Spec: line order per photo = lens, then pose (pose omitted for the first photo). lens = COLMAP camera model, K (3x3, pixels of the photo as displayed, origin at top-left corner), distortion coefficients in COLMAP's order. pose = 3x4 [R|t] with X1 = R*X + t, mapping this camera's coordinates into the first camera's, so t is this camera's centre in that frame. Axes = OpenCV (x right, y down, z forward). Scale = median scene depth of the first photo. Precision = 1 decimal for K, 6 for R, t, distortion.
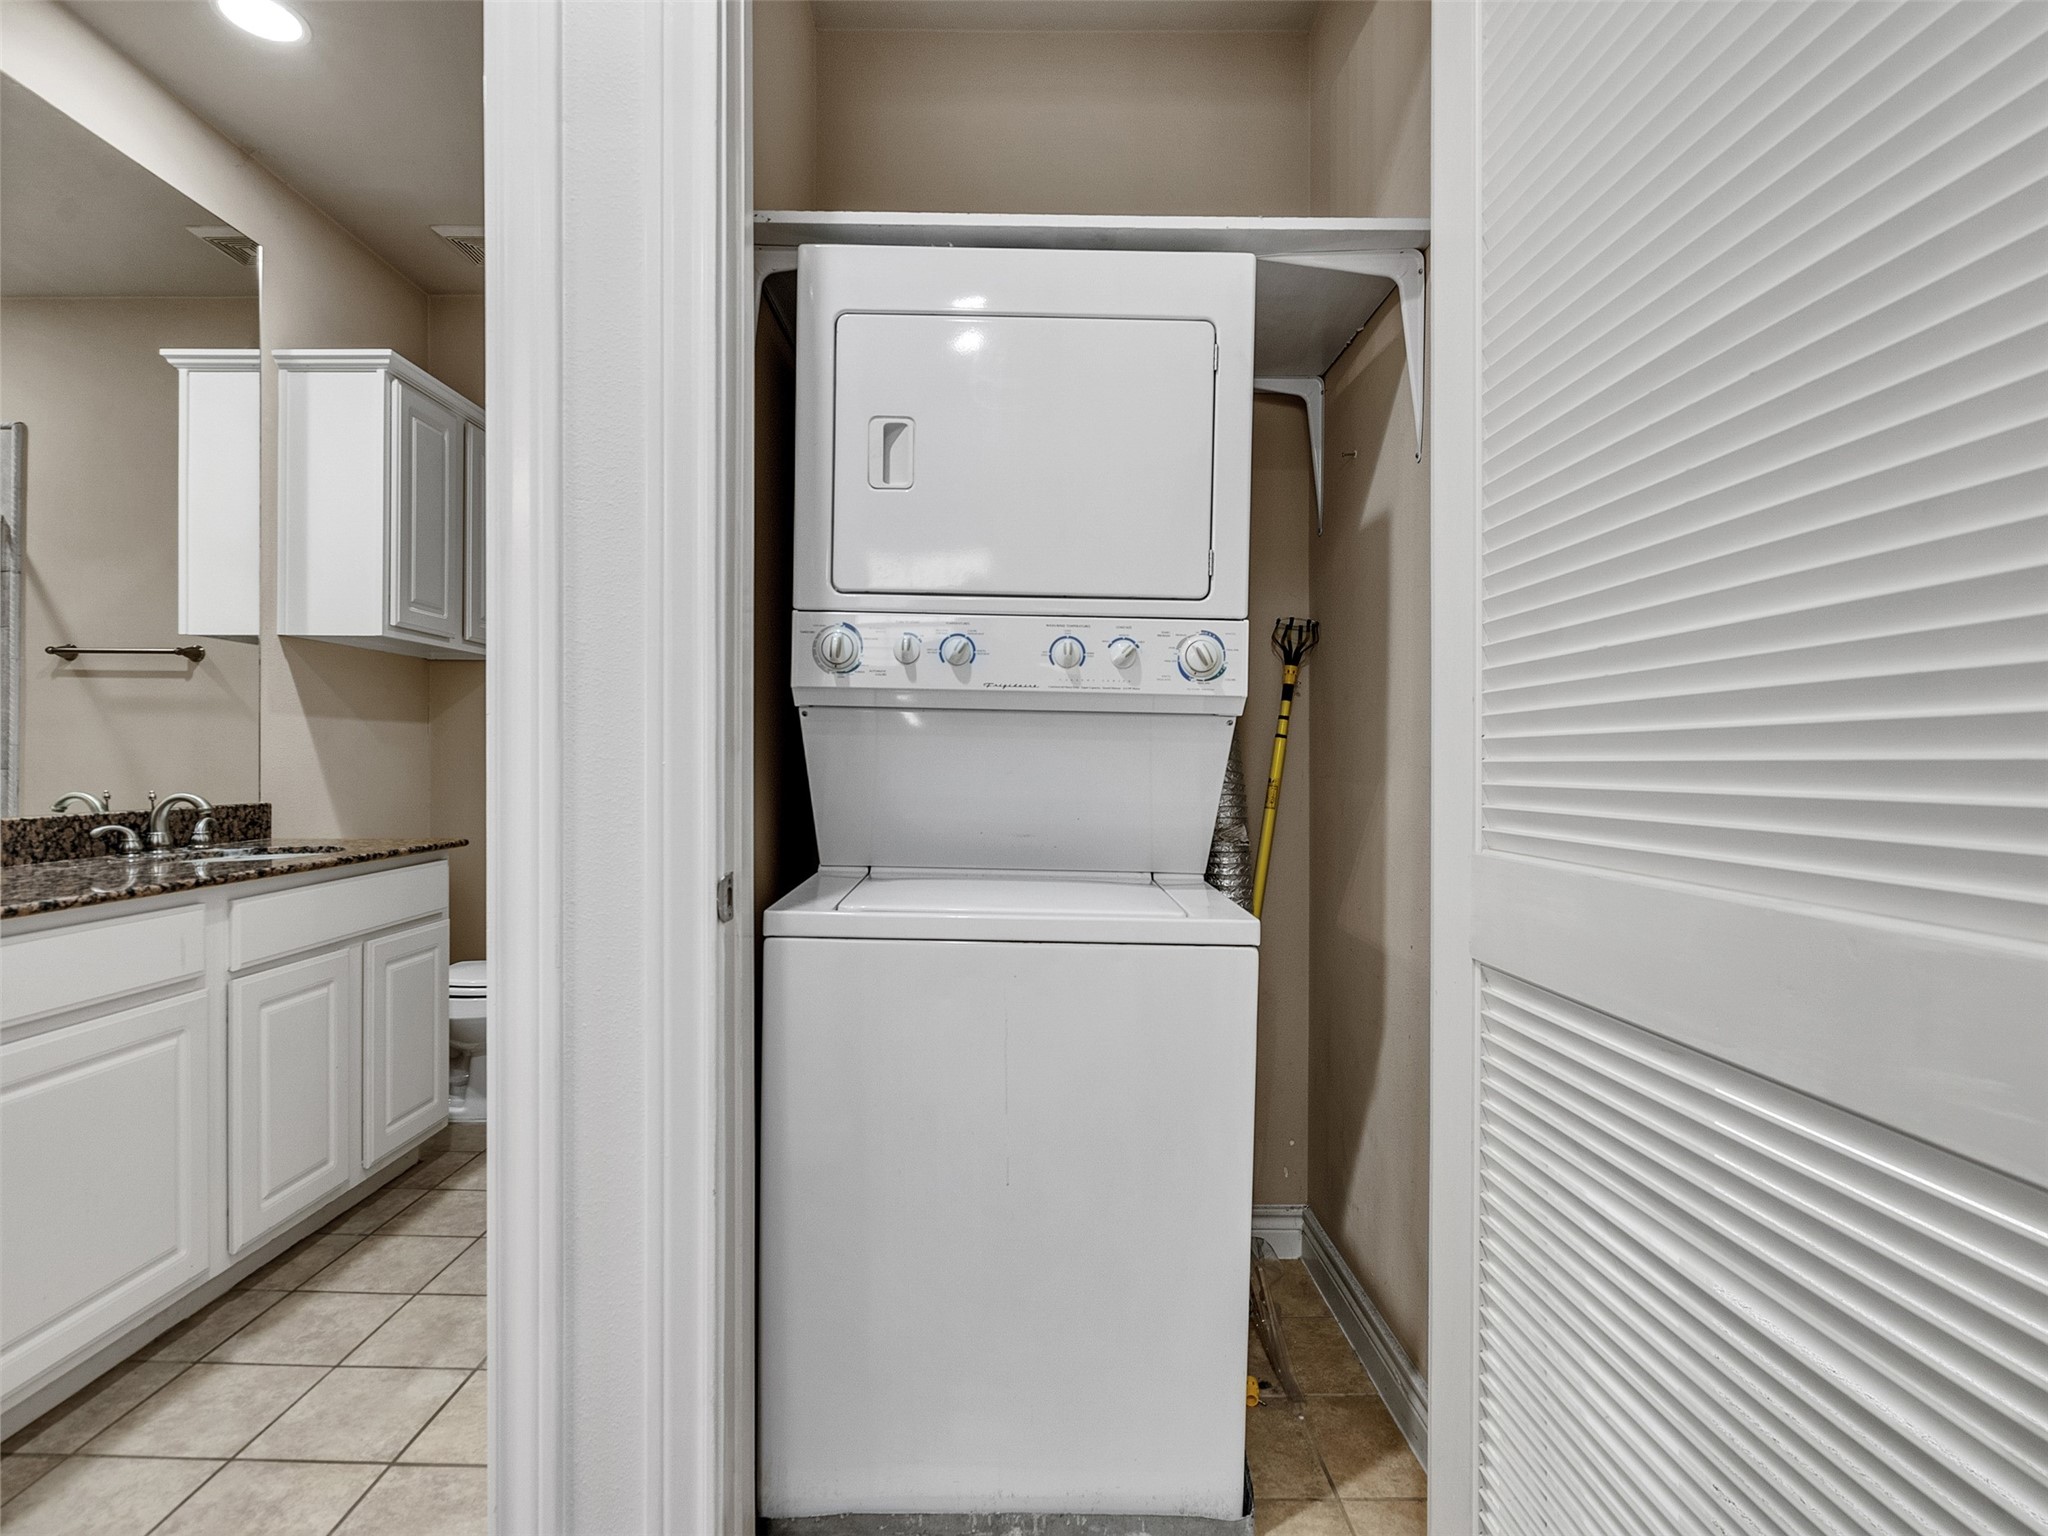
lens RADIAL K [[1045.5, 0, 1010.2], [0, 1045.5, 764.9], [0, 0, 1]] dist [-0.007442, 0.003876]
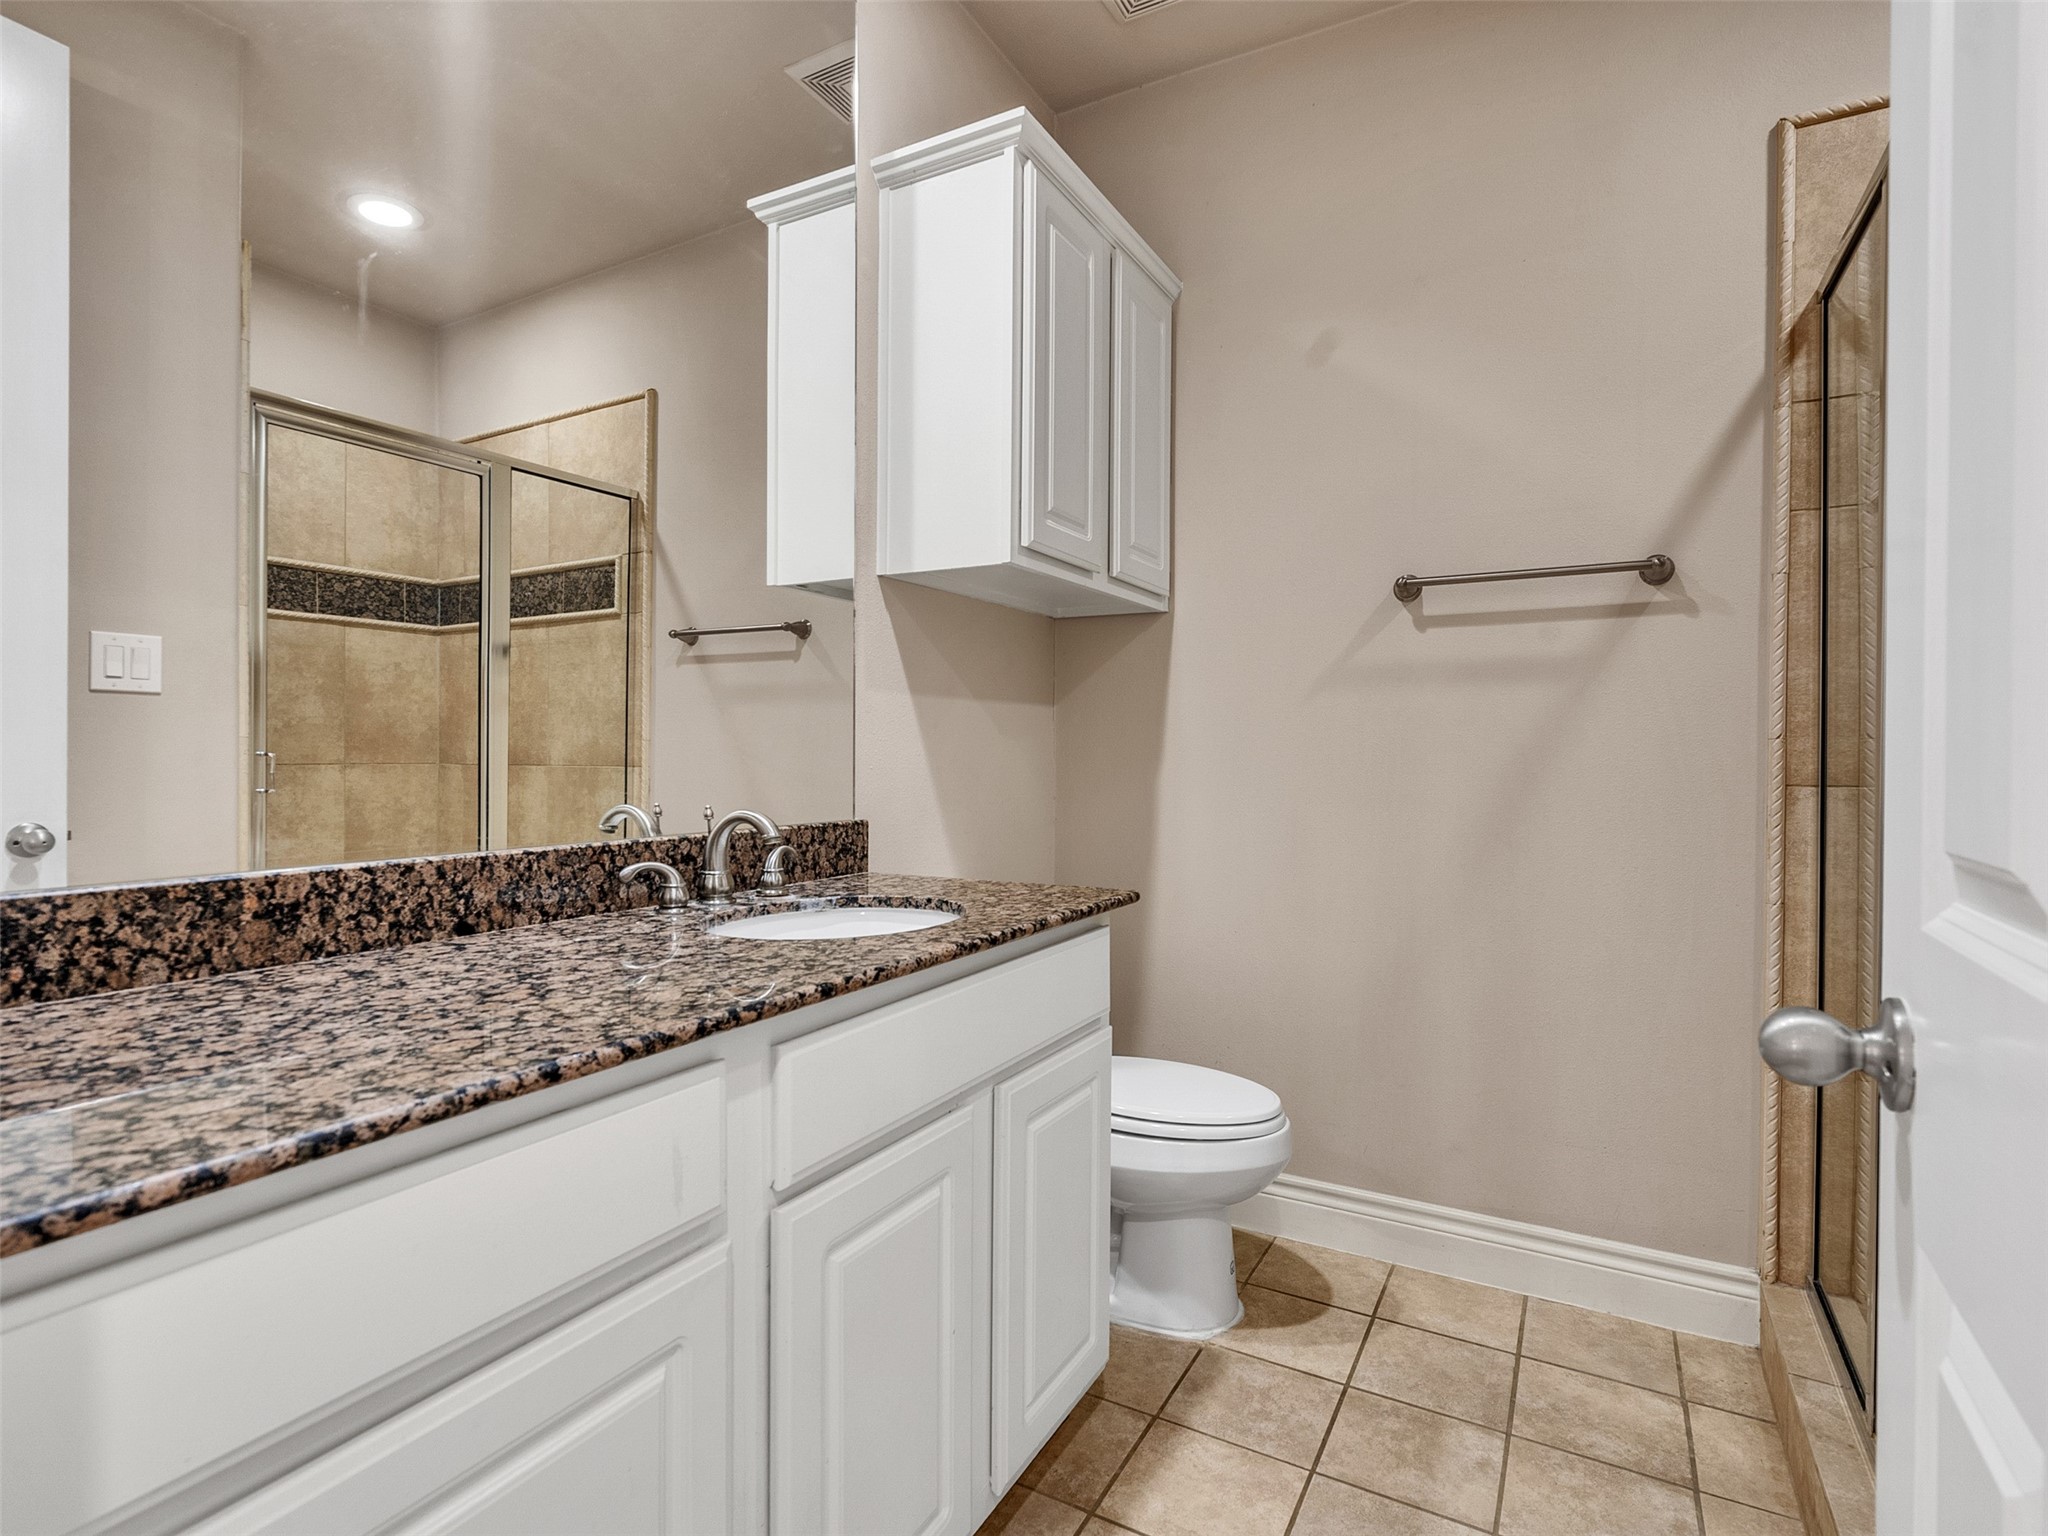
lens RADIAL K [[1045.5, 0, 1017.5], [0, 1045.5, 766.0], [0, 0, 1]] dist [-0.007442, 0.003876]
pose [[0.878336, 0.003757, -0.478030, -0.335356], [-0.002317, 0.999991, 0.003602, -0.001918], [0.478039, -0.002056, 0.878336, 0.505255]]
